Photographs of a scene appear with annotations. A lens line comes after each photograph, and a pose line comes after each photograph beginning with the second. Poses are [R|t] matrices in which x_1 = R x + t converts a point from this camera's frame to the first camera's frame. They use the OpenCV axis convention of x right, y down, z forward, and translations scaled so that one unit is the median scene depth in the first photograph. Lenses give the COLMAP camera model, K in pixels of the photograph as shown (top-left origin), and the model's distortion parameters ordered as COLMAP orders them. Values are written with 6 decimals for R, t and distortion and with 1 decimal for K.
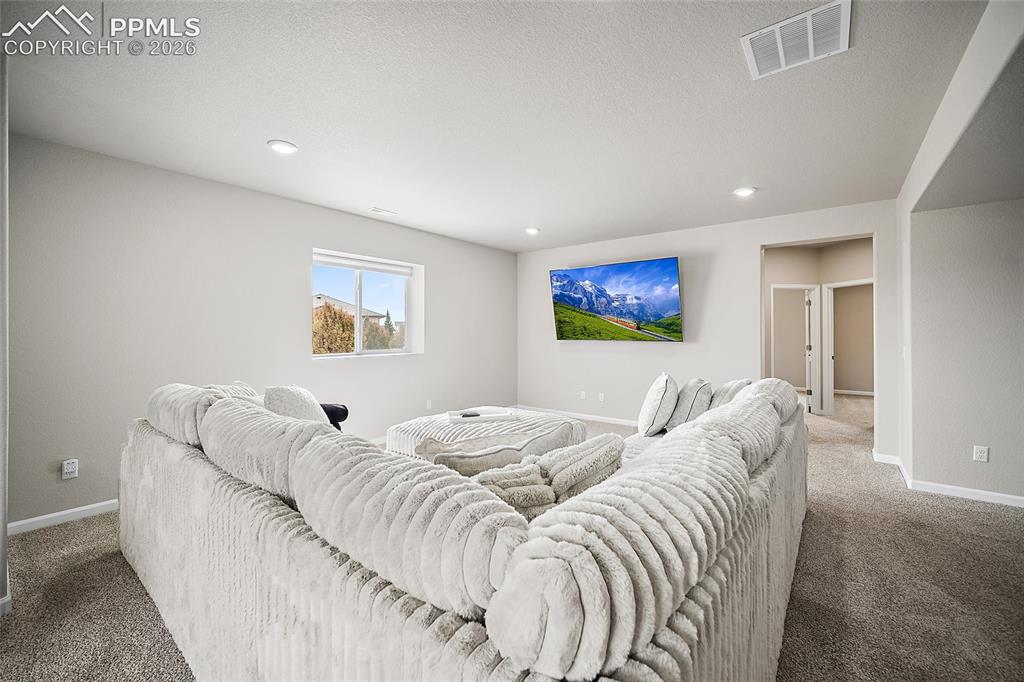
lens RADIAL K [[411.0, 0, 514.6], [0, 411.0, 335.0], [0, 0, 1]] dist [-0.000420, 0.000245]
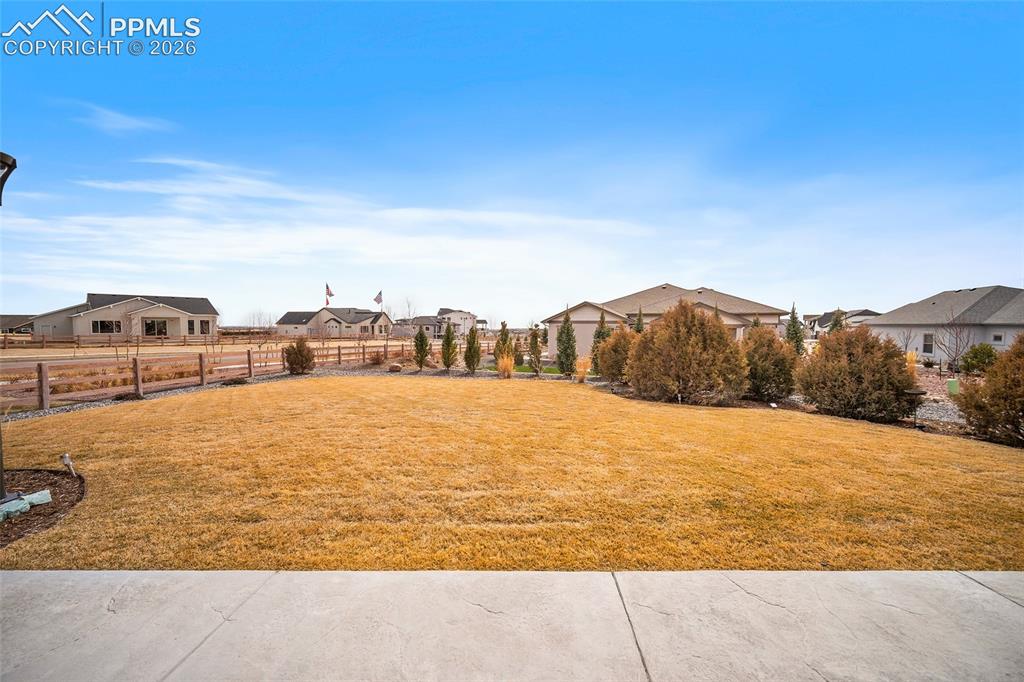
lens RADIAL K [[411.0, 0, 500.8], [0, 411.0, 339.4], [0, 0, 1]] dist [-0.000420, 0.000245]
pose [[0.608557, 0.026024, -0.793083, -0.122188], [-0.009275, 0.999627, 0.025685, -0.033367], [0.793456, -0.008275, 0.608572, 0.393447]]
